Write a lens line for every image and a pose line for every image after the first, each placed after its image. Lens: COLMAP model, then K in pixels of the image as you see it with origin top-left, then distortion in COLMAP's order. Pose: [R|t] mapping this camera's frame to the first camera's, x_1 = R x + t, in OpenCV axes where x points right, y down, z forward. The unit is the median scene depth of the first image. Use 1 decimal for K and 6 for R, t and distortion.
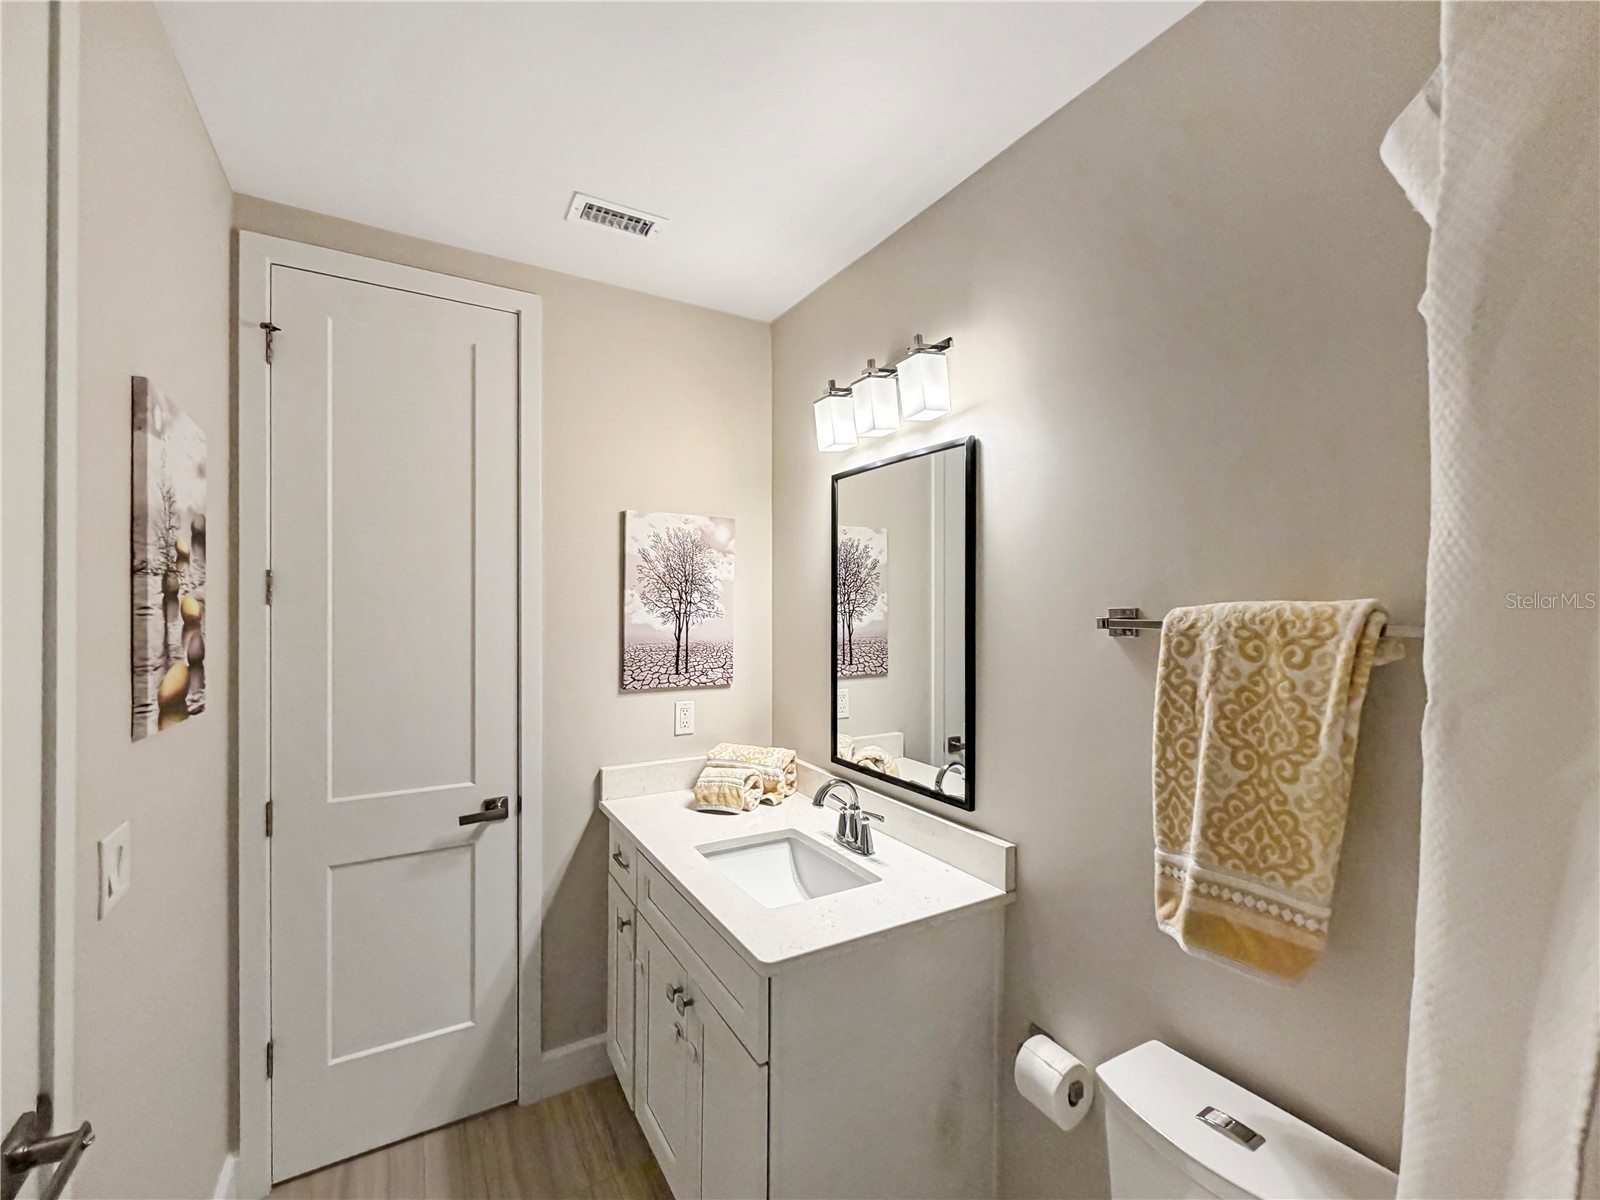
lens RADIAL K [[636.4, 0, 726.9], [0, 636.4, 612.4], [0, 0, 1]] dist [-0.000074, -0.000059]
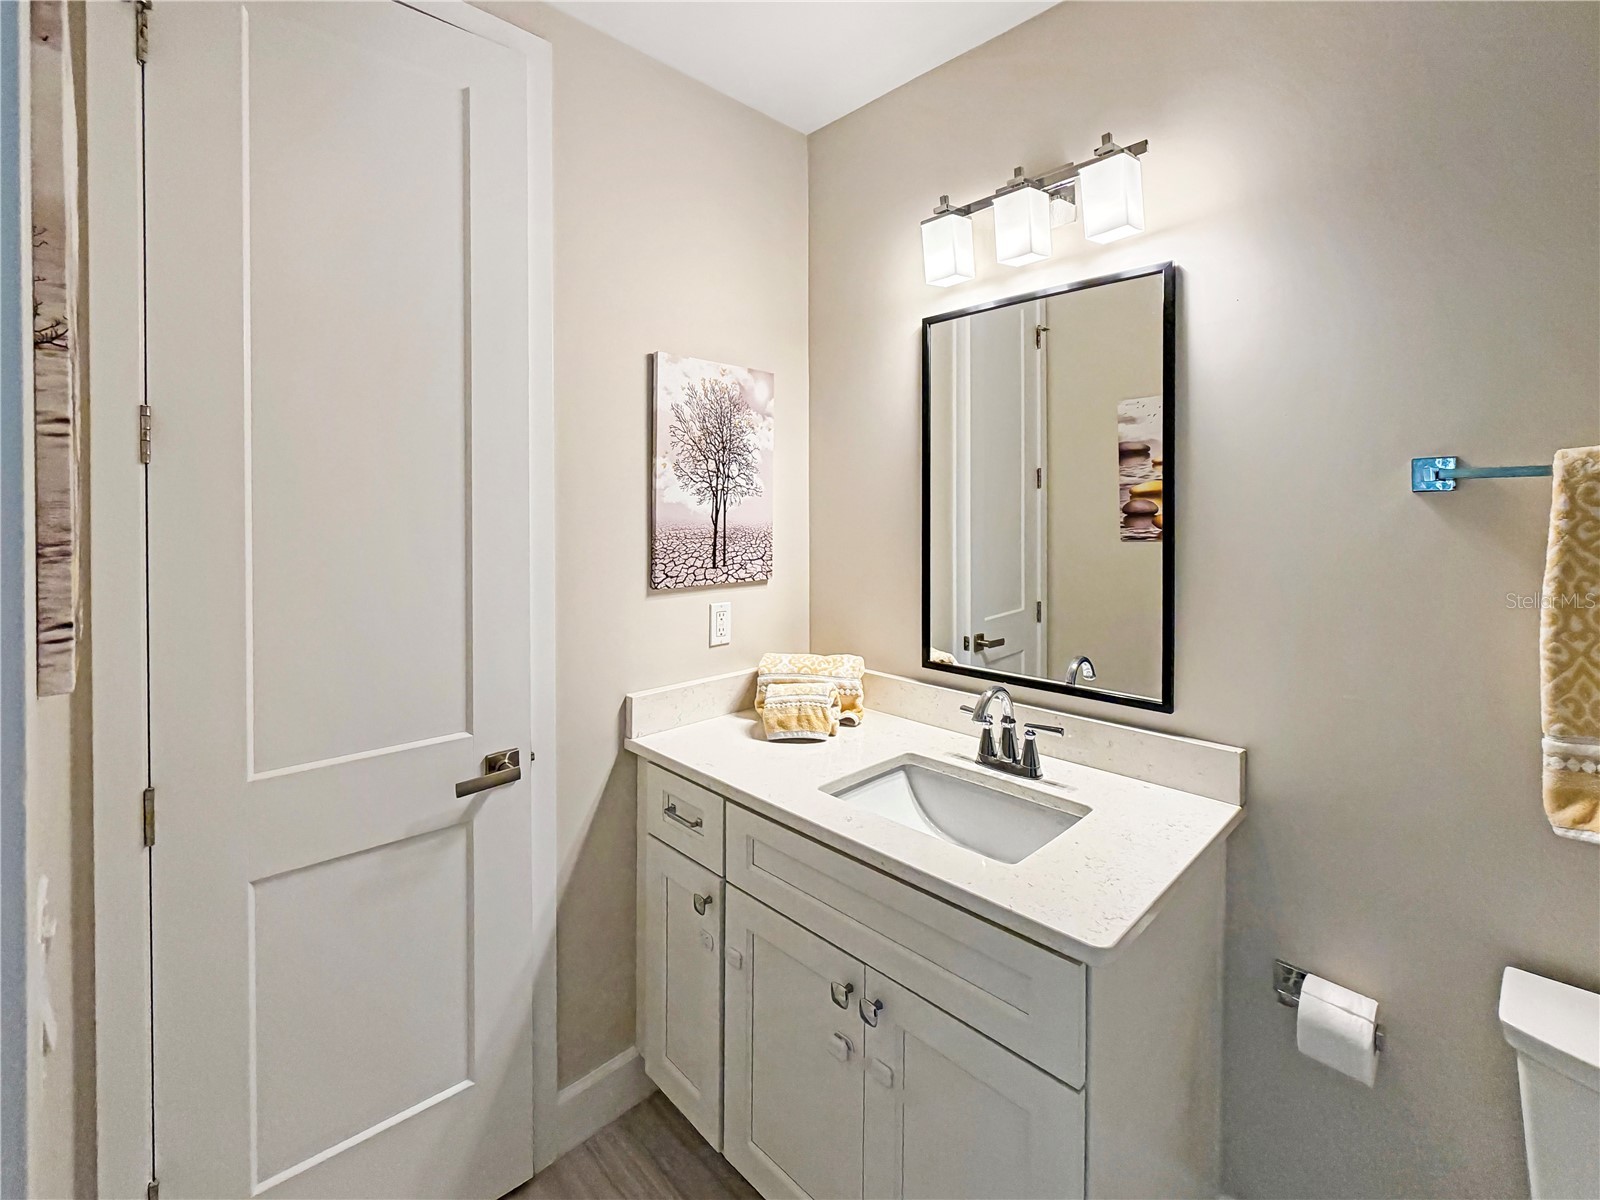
lens RADIAL K [[682.8, 0, 722.9], [0, 682.8, 519.6], [0, 0, 1]] dist [-0.000067, -0.000216]
pose [[0.970053, -0.009601, 0.242705, -0.303798], [0.008313, 0.999945, 0.006330, 0.036648], [-0.242753, -0.004123, 0.970079, 0.209168]]
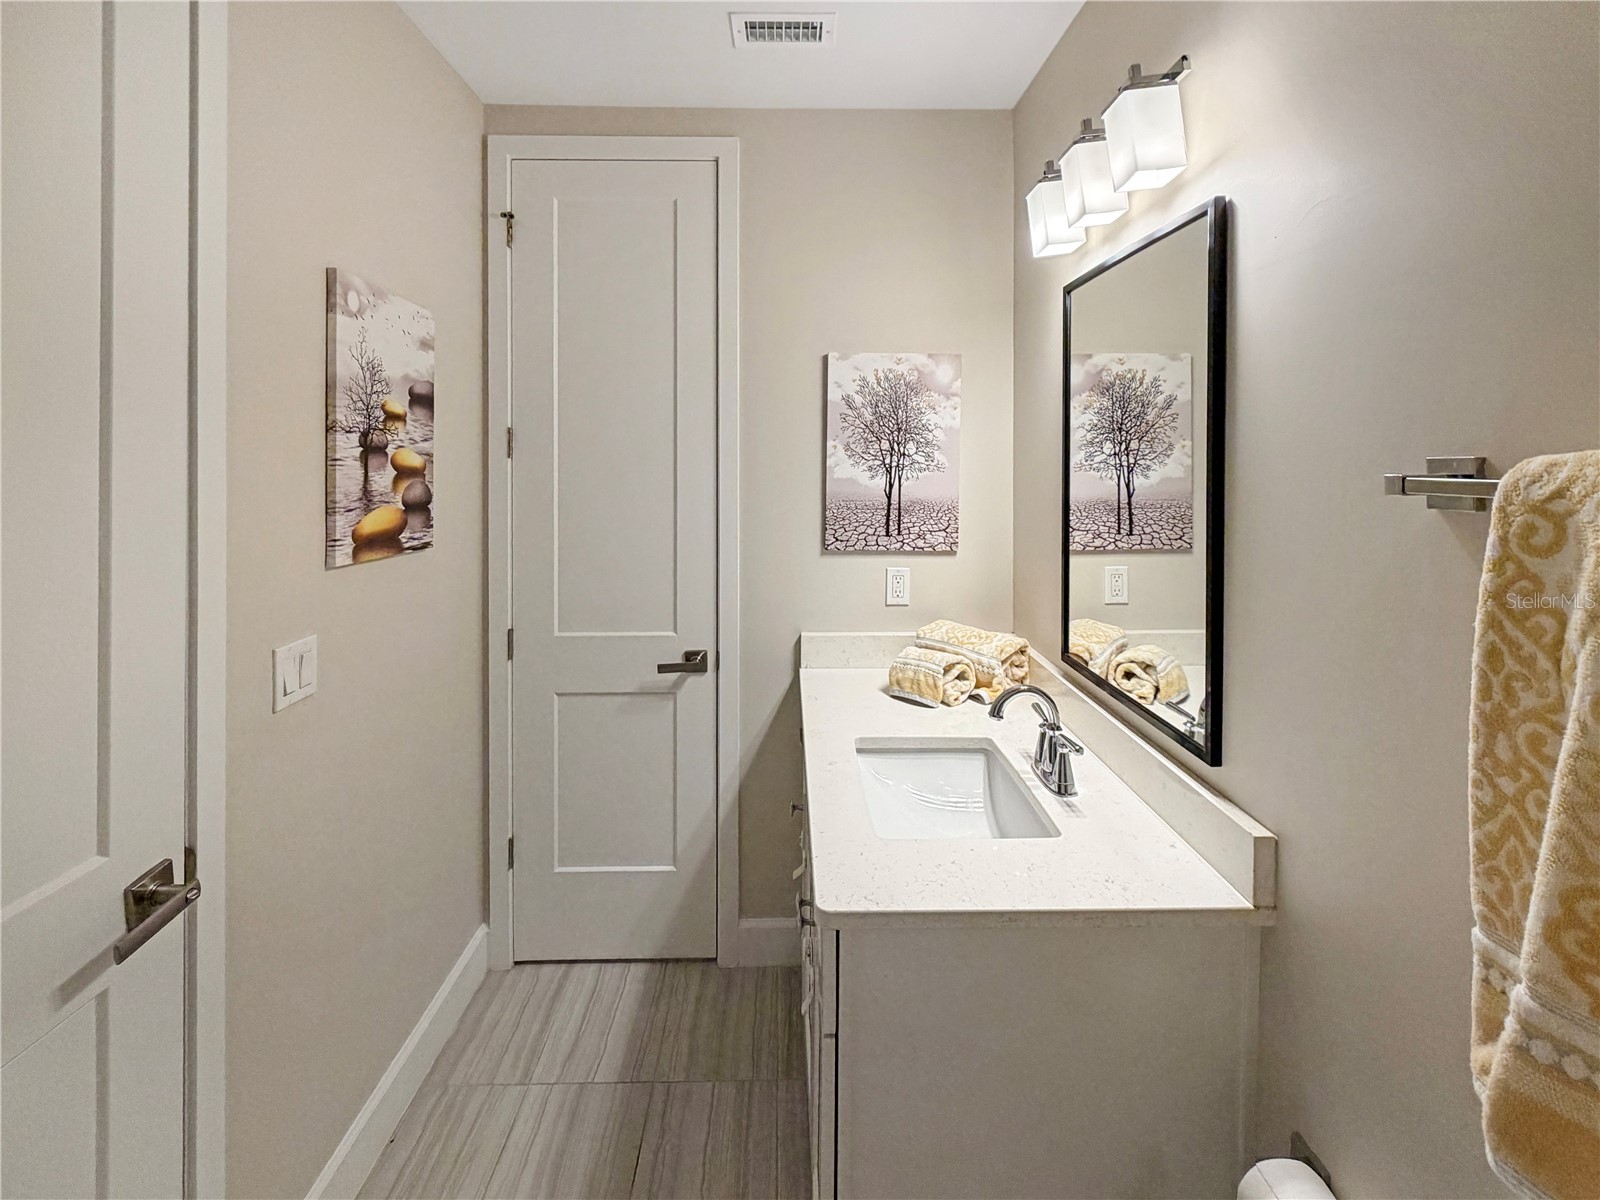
lens RADIAL K [[648.5, 0, 781.1], [0, 648.5, 471.0], [0, 0, 1]] dist [-0.000054, -0.000007]
pose [[0.895257, 0.006076, -0.445508, 0.211692], [-0.003149, 0.999968, 0.007310, 0.001502], [0.445538, -0.005142, 0.895248, 0.150015]]
